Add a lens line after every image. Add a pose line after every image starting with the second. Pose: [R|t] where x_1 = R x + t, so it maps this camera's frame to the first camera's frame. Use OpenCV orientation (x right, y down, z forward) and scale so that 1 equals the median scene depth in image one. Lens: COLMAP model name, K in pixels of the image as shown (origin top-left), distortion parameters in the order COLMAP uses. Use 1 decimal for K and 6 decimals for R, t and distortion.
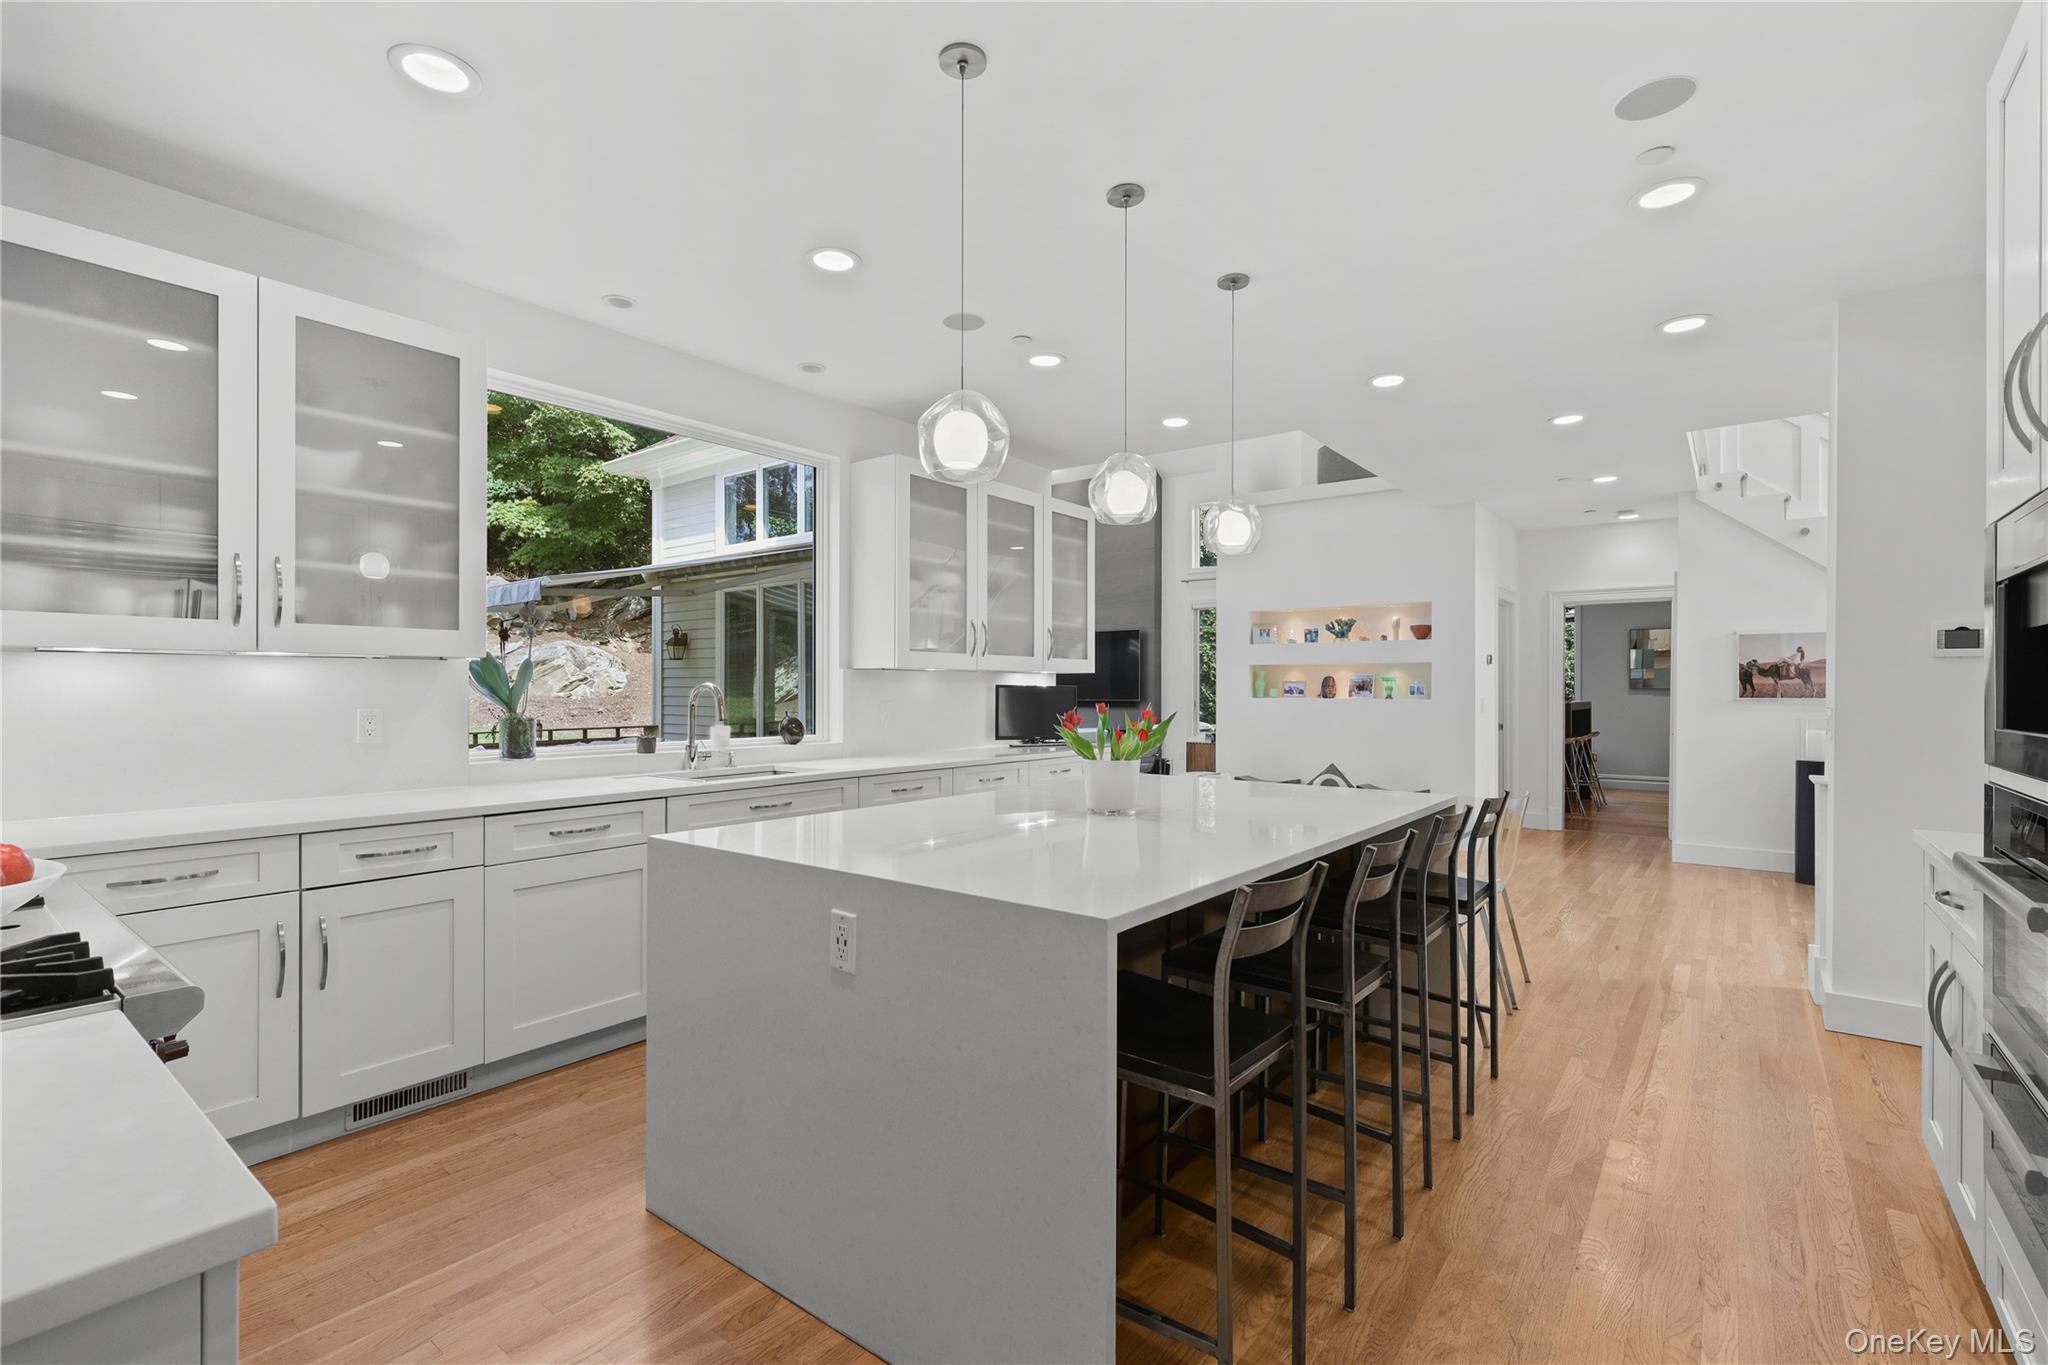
lens RADIAL K [[925.7, 0, 1026.3], [0, 925.7, 685.6], [0, 0, 1]] dist [0.003857, 0.000195]
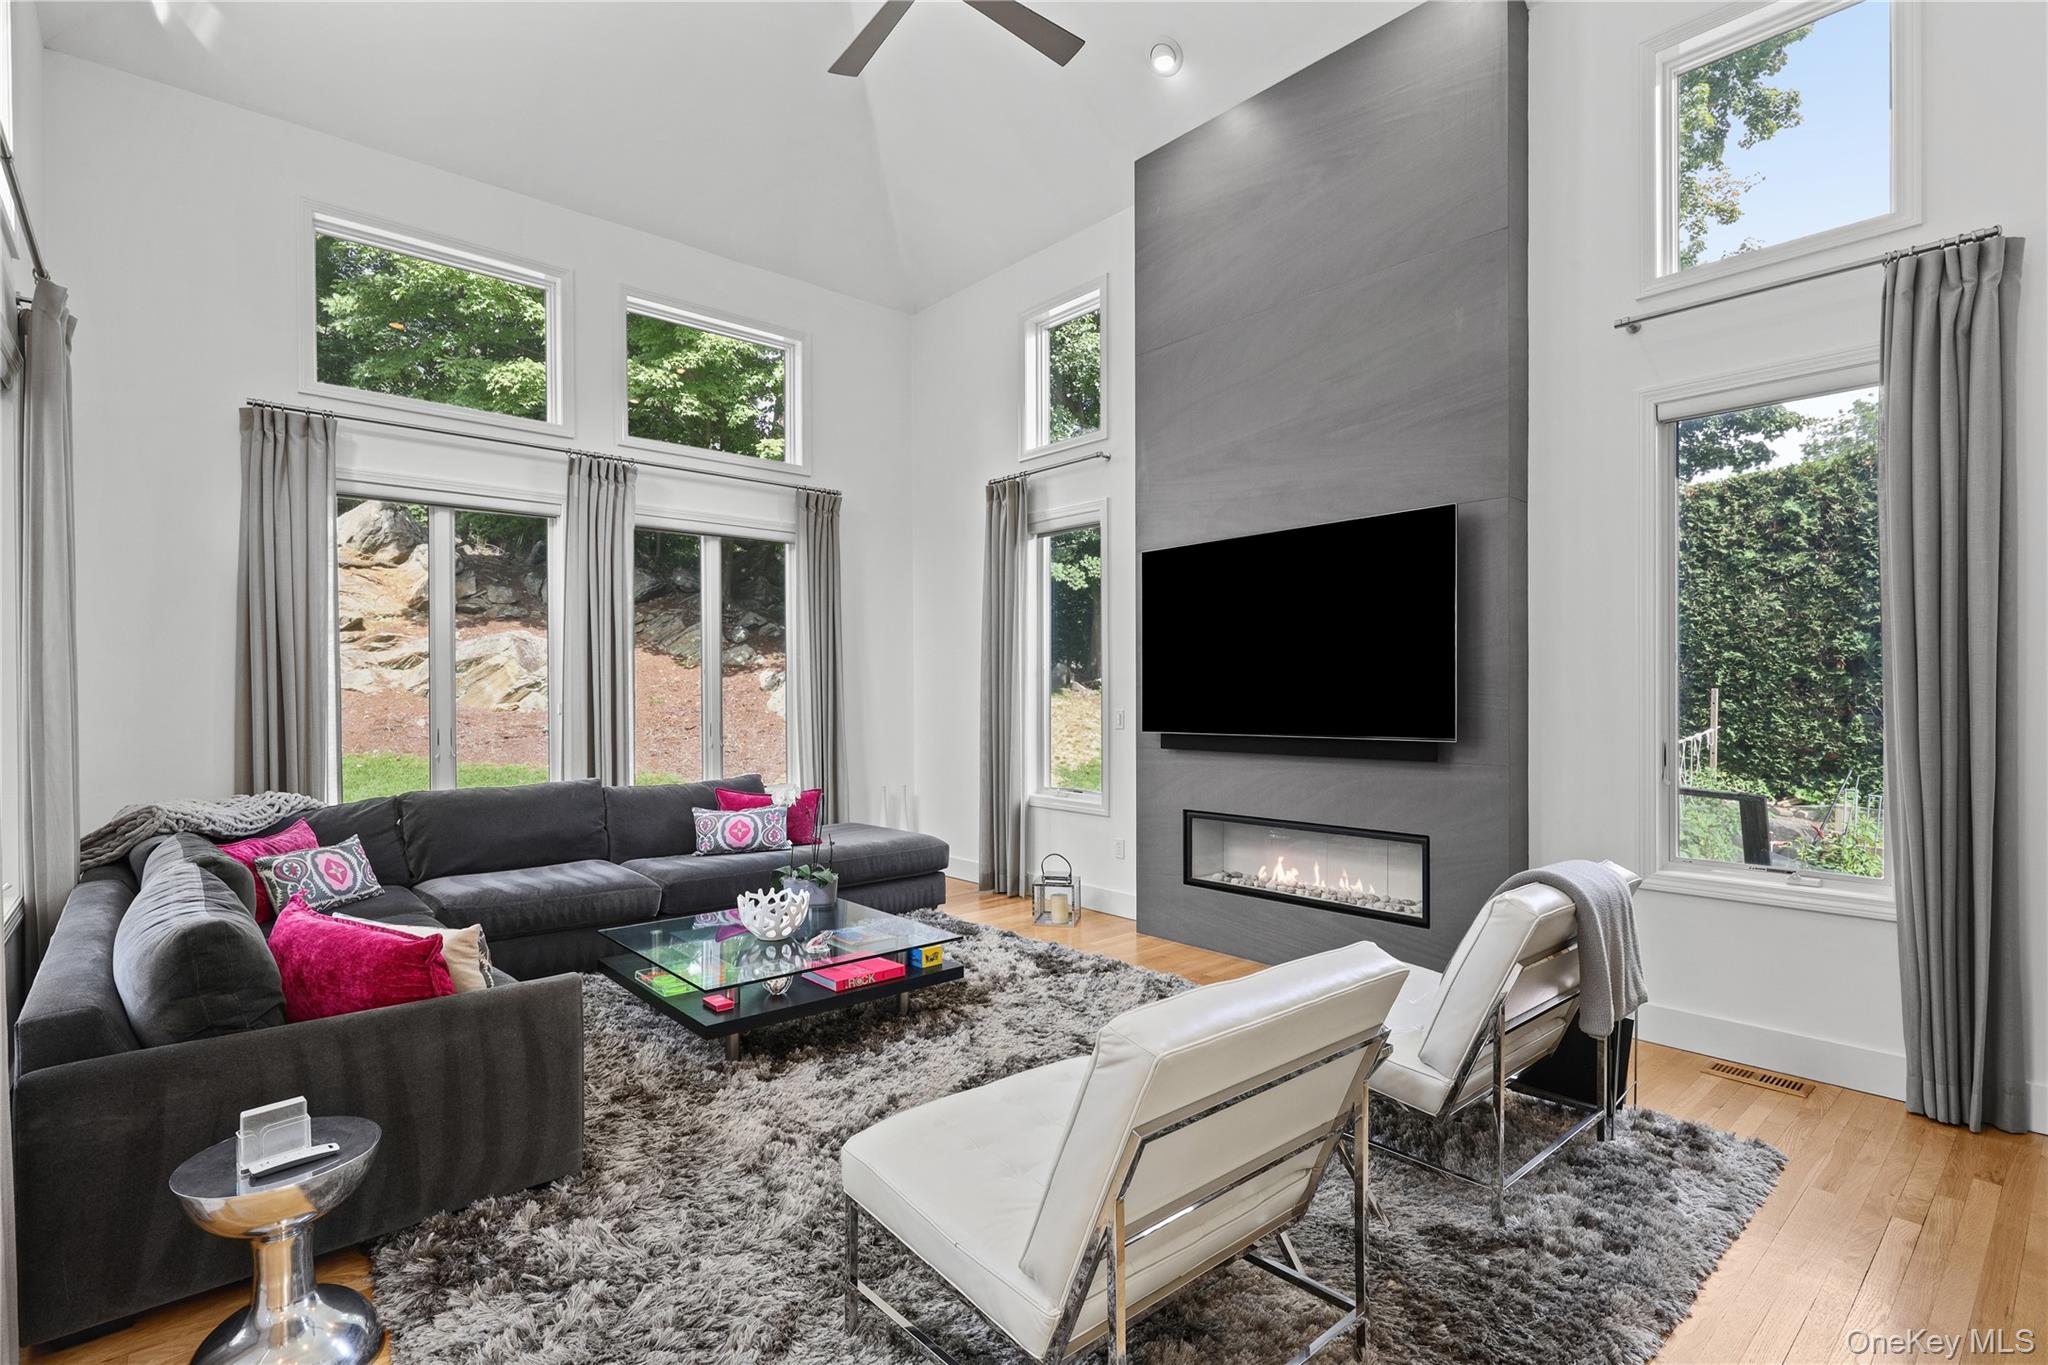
lens RADIAL K [[983.3, 0, 1018.5], [0, 983.3, 694.8], [0, 0, 1]] dist [-0.000006, 0.000003]
pose [[0.983259, -0.003967, -0.182171, 0.020178], [0.004200, 0.999991, 0.000894, 0.001690], [0.182165, -0.001644, 0.983267, 0.337509]]
